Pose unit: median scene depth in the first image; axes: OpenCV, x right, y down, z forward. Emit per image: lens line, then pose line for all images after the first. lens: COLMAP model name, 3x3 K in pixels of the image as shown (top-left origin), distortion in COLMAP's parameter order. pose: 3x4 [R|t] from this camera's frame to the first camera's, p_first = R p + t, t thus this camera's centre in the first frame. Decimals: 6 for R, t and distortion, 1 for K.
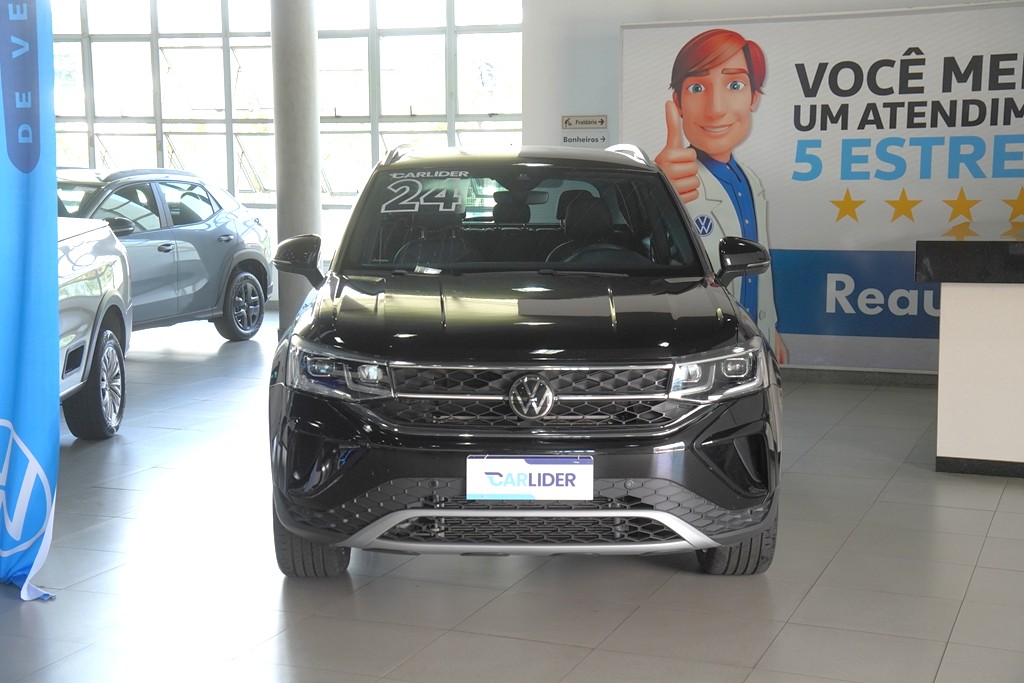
lens RADIAL K [[1476.9, 0, 509.6], [0, 1476.9, 348.3], [0, 0, 1]] dist [0.180904, 0.000000]
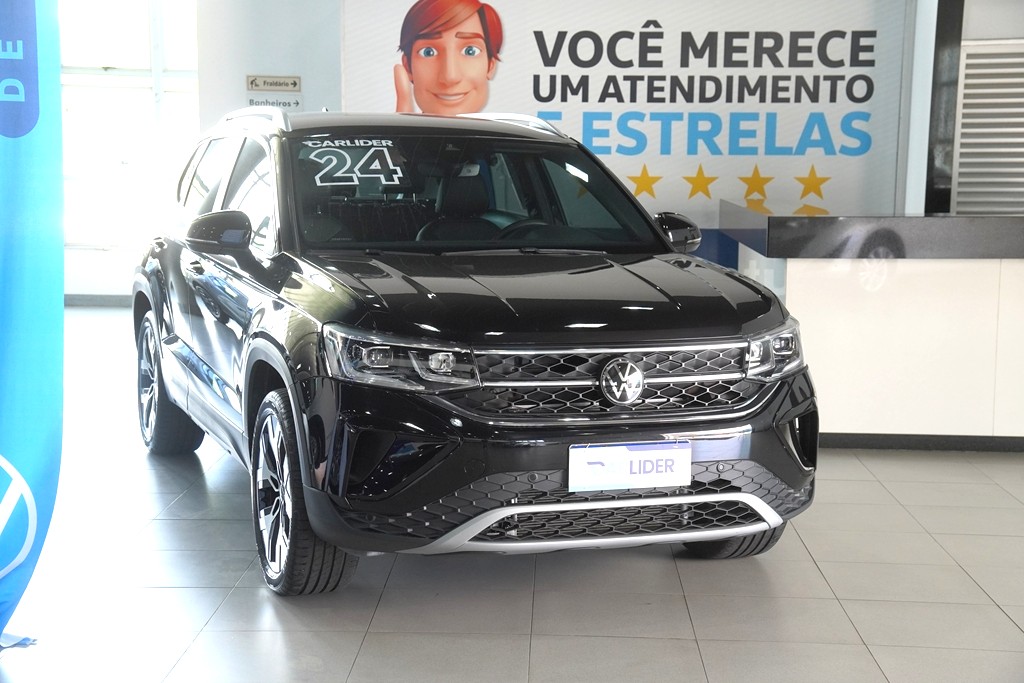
lens RADIAL K [[1664.5, 0, 514.1], [0, 1664.5, 337.9], [0, 0, 1]] dist [0.213248, 0.000000]
pose [[0.939786, -0.026295, 0.340750, -0.313309], [0.026514, 0.999640, 0.004015, -0.000653], [-0.340733, 0.005262, 0.940145, 0.012130]]
